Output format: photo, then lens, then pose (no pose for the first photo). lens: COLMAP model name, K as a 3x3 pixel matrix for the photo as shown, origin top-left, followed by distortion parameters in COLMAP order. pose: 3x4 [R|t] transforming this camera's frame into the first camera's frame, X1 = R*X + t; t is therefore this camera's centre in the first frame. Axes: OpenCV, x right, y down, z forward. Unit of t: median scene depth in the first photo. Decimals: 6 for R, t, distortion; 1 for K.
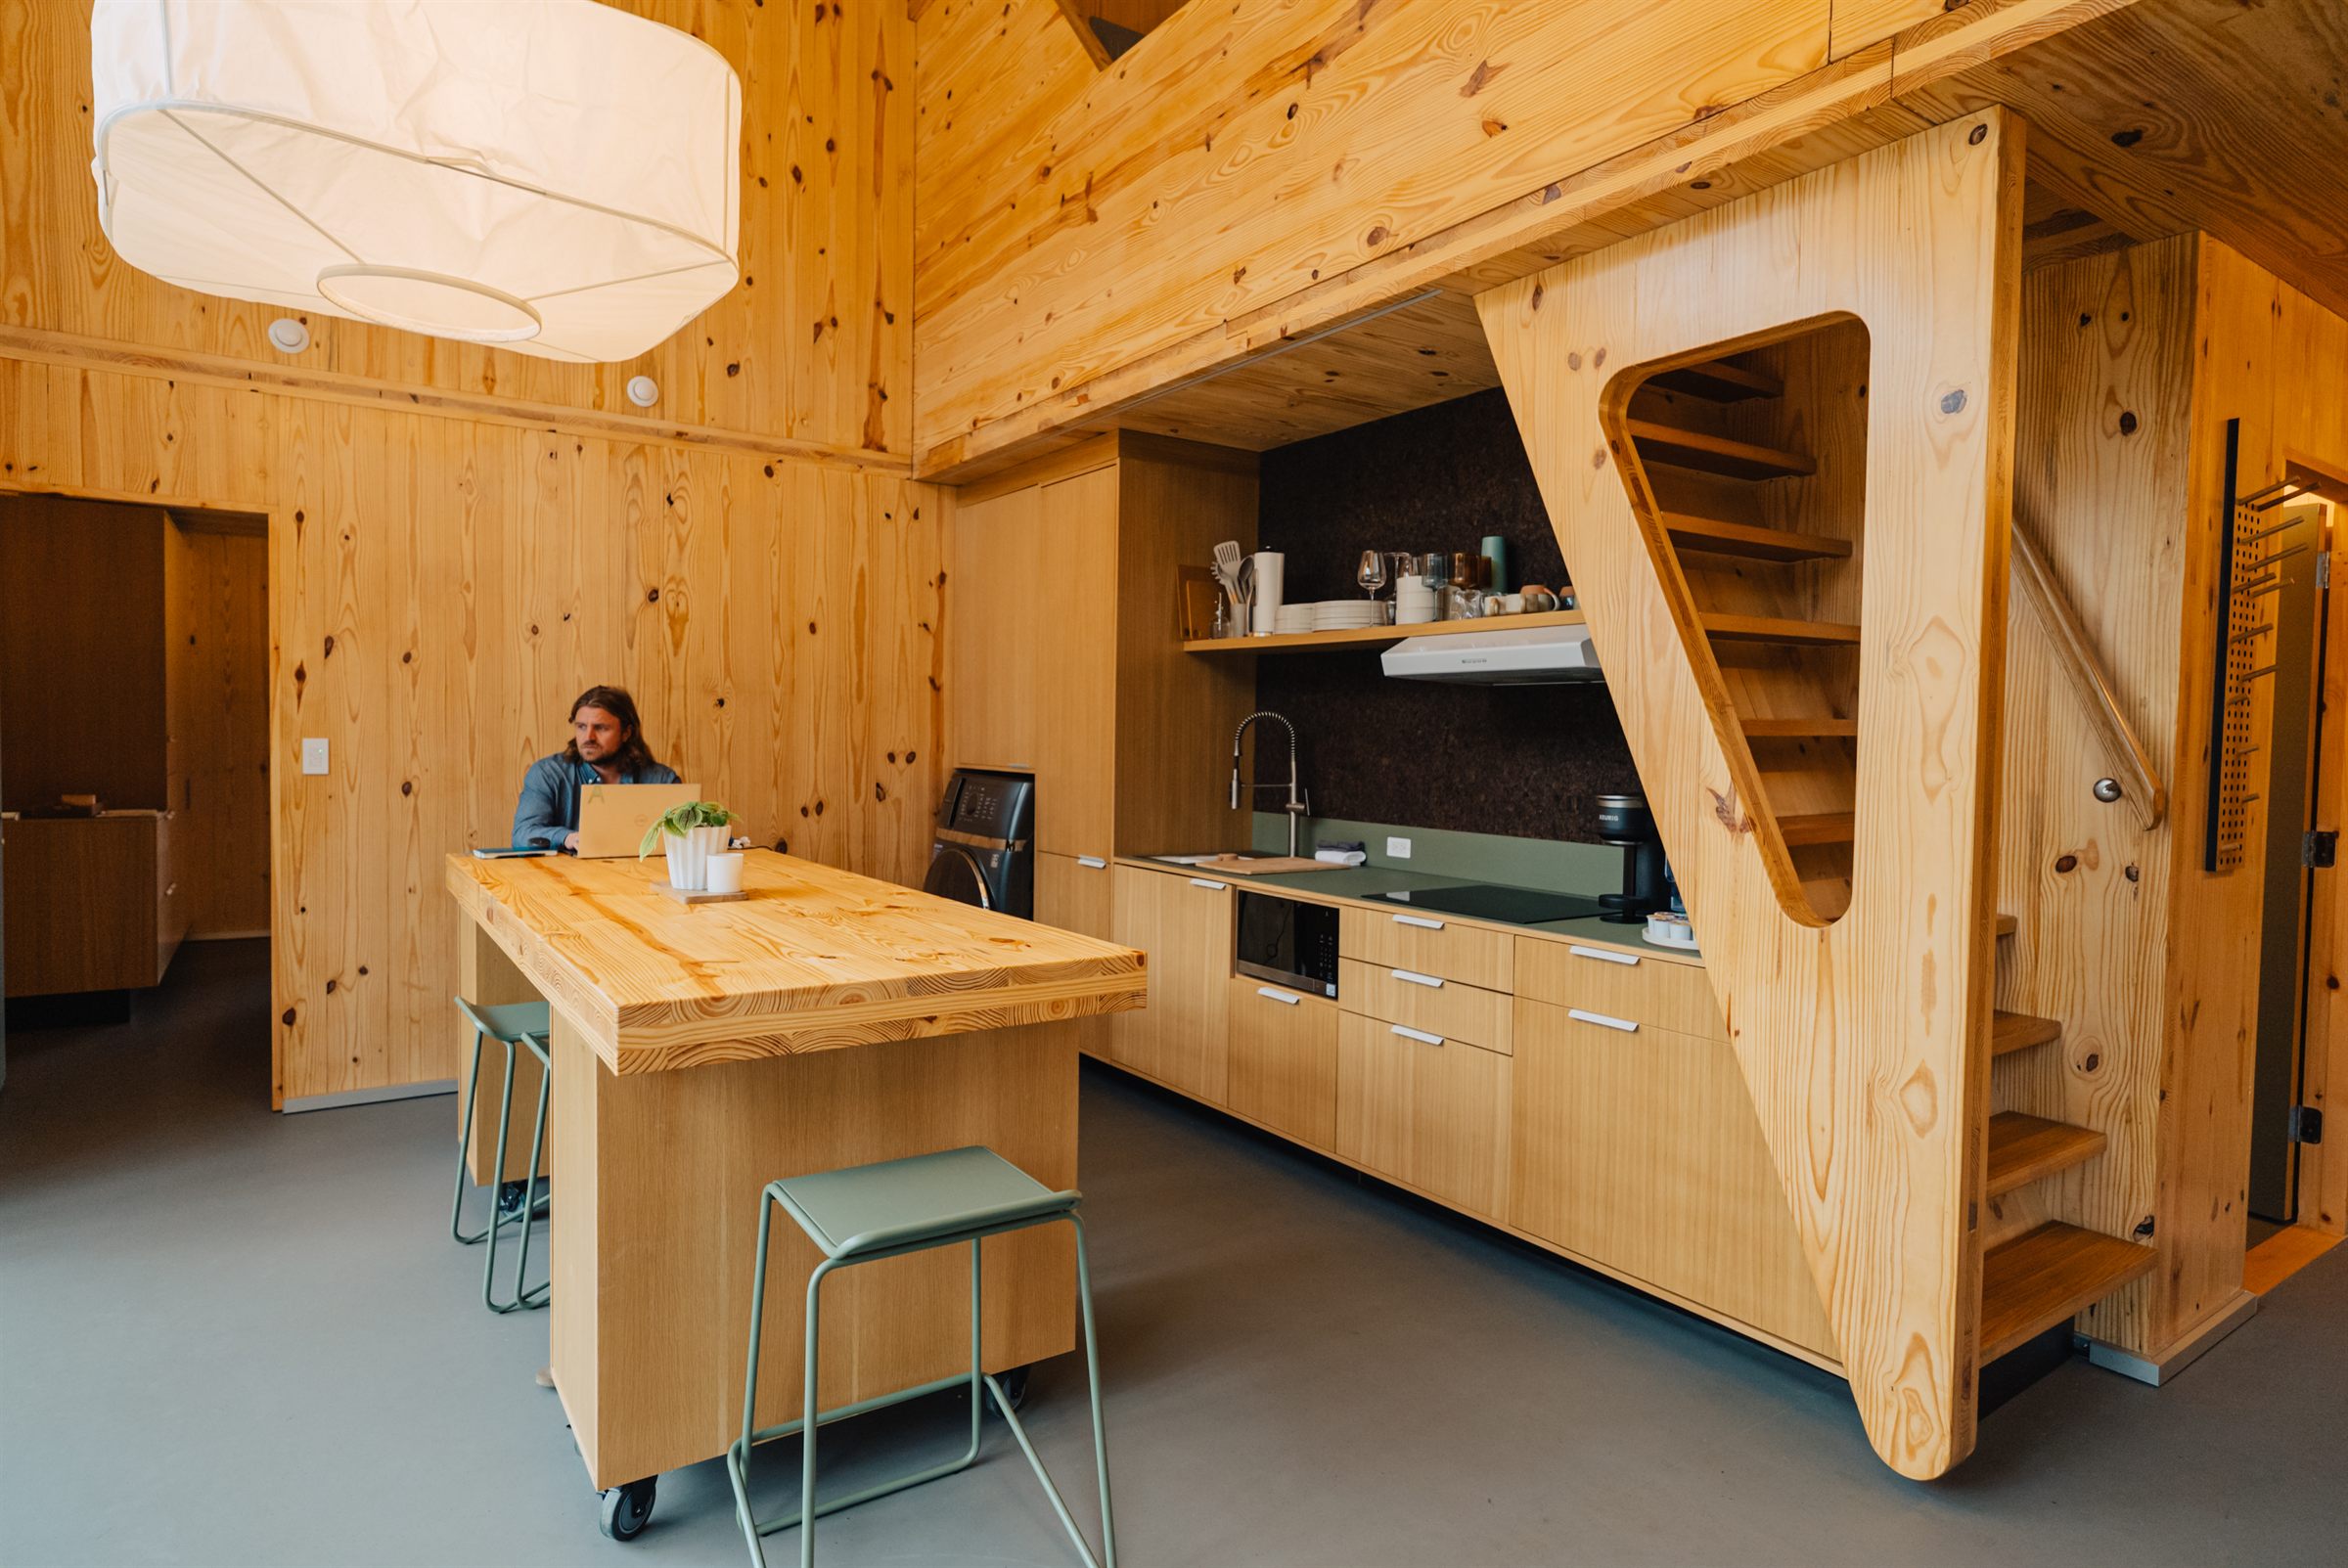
lens RADIAL K [[1278.7, 0, 1173.0], [0, 1278.7, 782.1], [0, 0, 1]] dist [-0.001073, 0.003848]
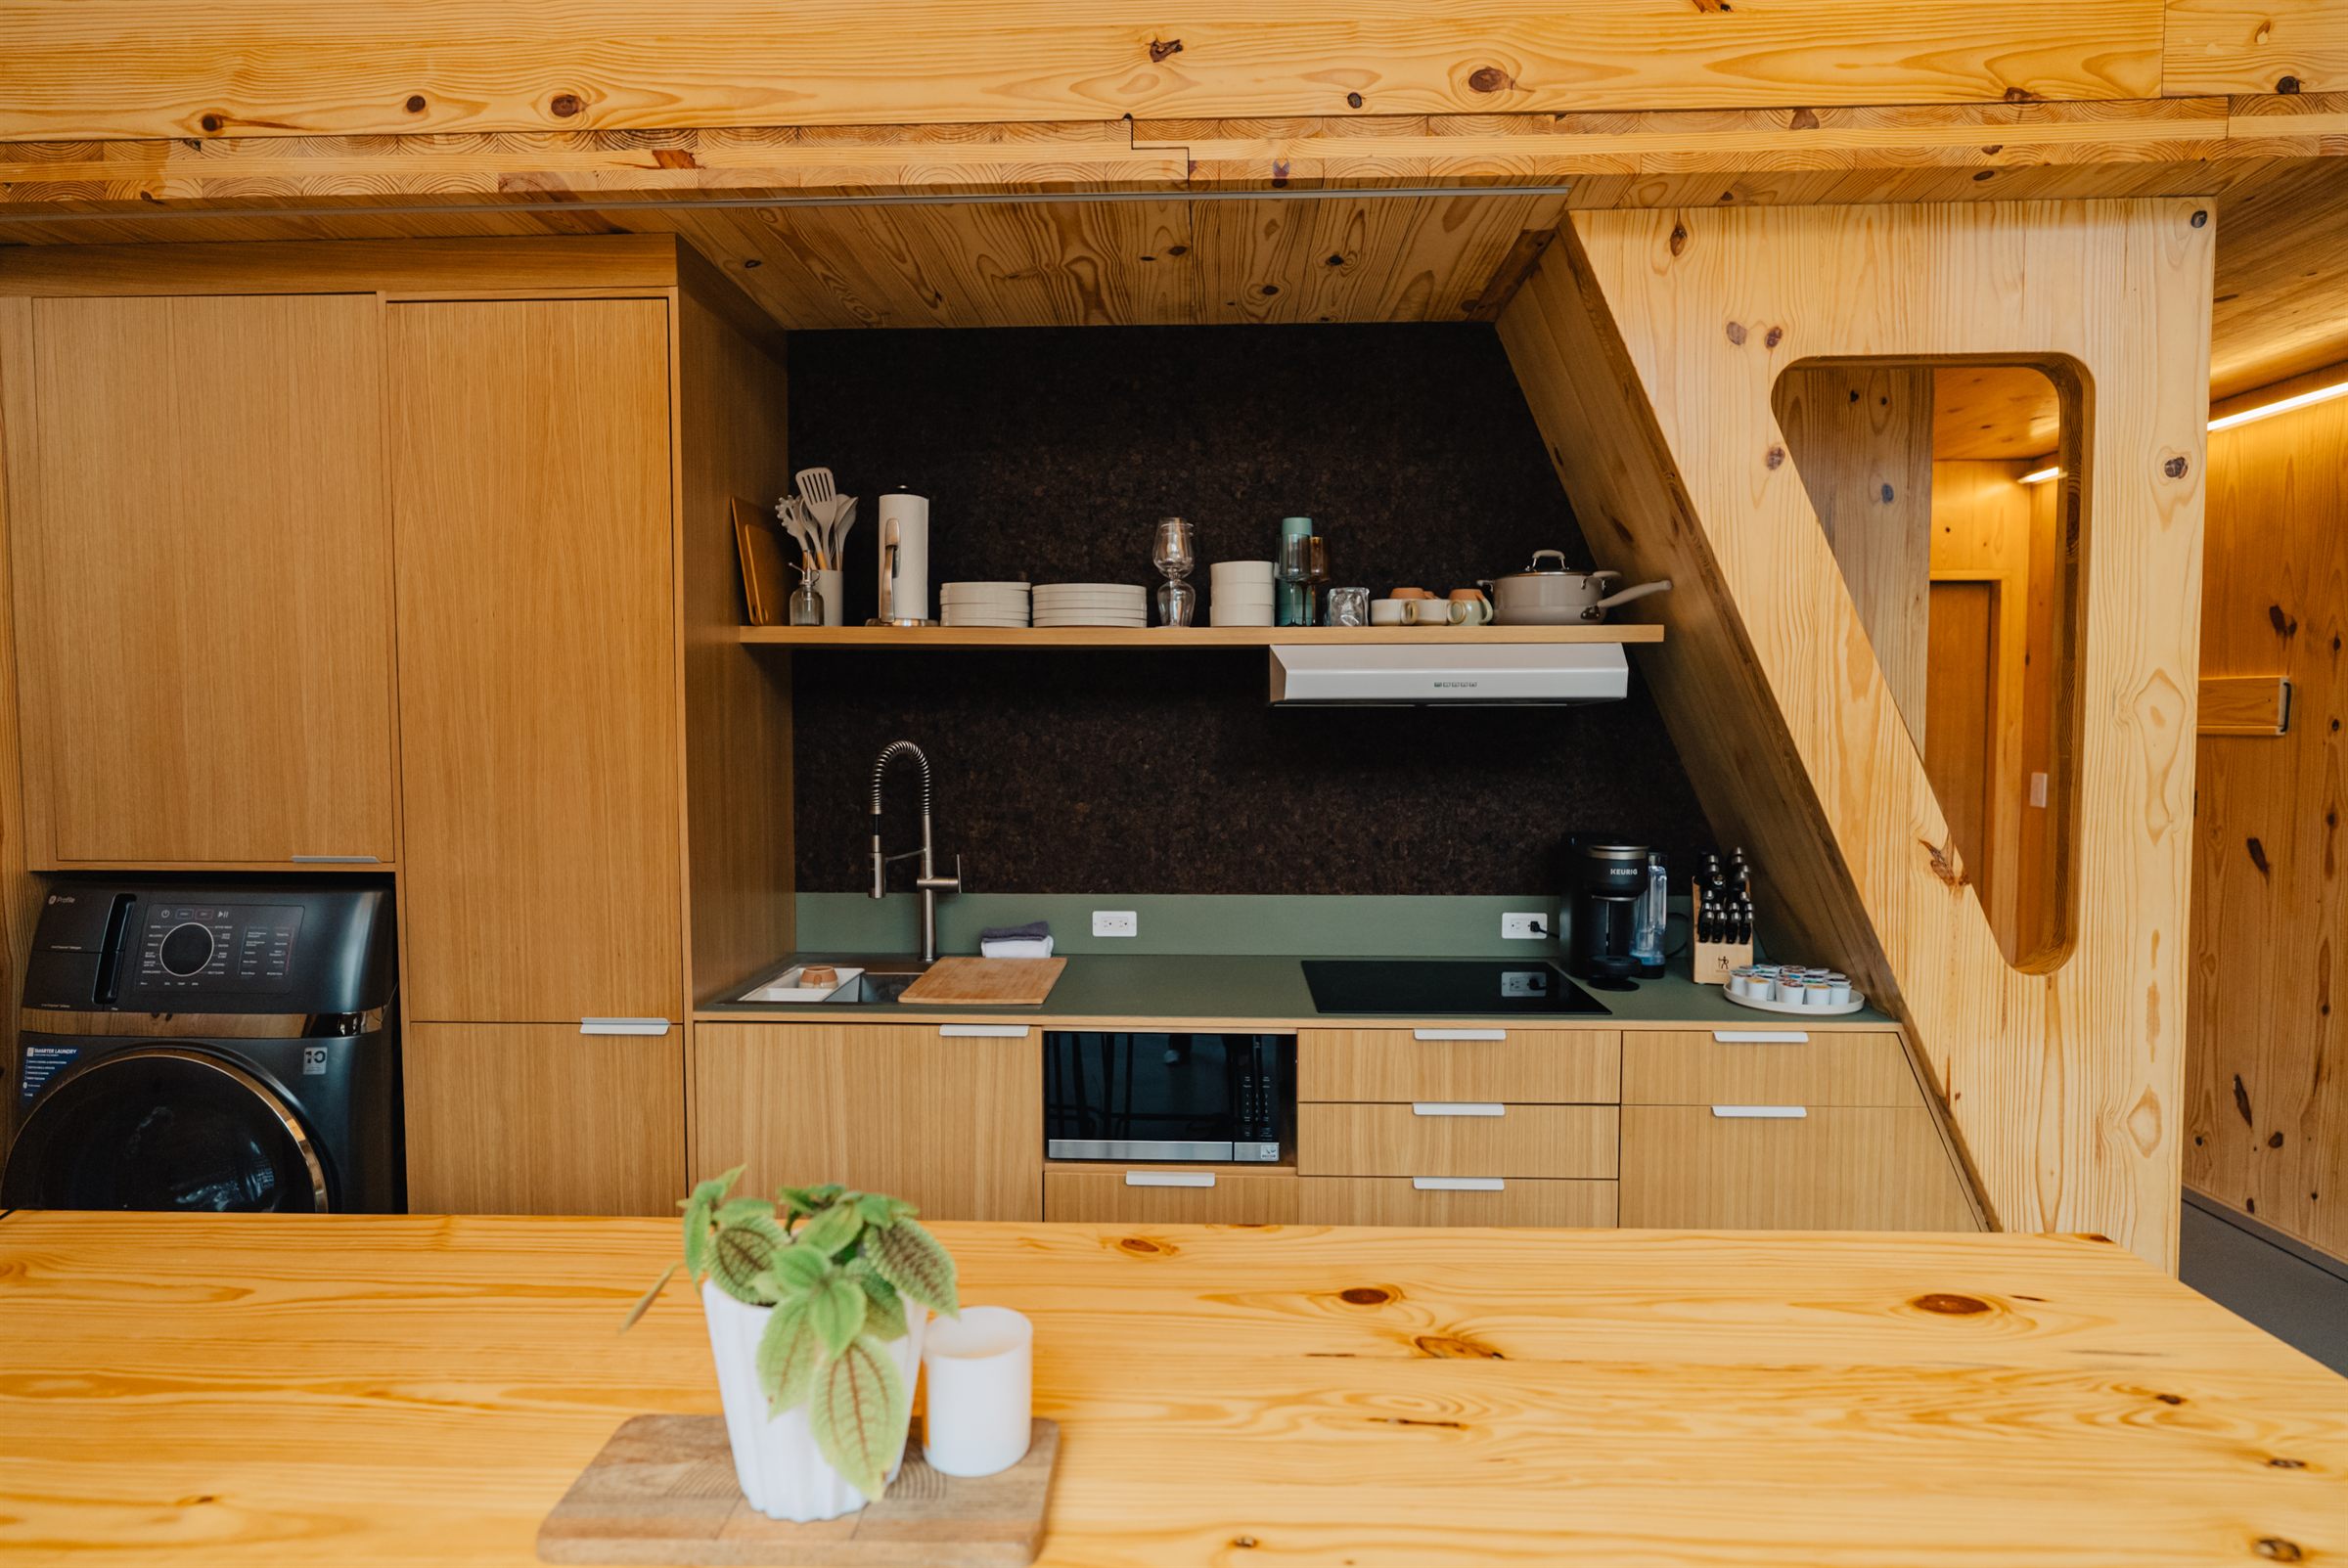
lens RADIAL K [[1278.7, 0, 1164.5], [0, 1278.7, 783.0], [0, 0, 1]] dist [-0.001073, 0.003848]
pose [[0.596216, -0.059443, 0.800621, -0.529254], [0.041830, 0.998201, 0.042963, -0.081532], [-0.801734, 0.007875, 0.597629, 0.728335]]
